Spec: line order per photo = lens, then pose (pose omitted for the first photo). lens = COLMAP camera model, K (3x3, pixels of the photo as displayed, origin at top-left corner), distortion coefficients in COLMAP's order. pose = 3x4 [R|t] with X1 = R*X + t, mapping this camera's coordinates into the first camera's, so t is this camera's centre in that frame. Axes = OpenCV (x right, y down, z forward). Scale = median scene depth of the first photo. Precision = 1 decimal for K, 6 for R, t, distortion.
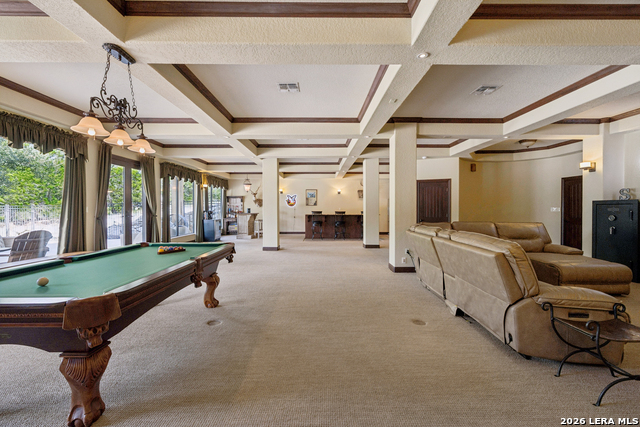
lens RADIAL K [[269.3, 0, 319.3], [0, 269.3, 209.8], [0, 0, 1]] dist [0.001728, 0.000128]
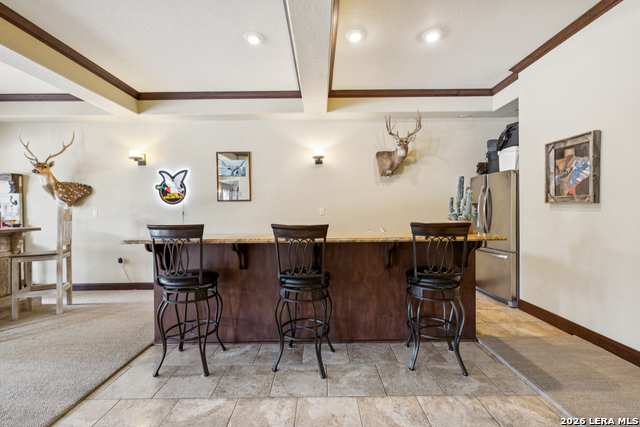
lens RADIAL K [[269.3, 0, 319.7], [0, 269.3, 211.2], [0, 0, 1]] dist [0.001728, 0.000128]
pose [[0.999935, -0.009963, -0.005536, 0.084972], [0.009963, 0.999950, -0.000026, -0.002764], [0.005536, -0.000030, 0.999985, 0.750337]]
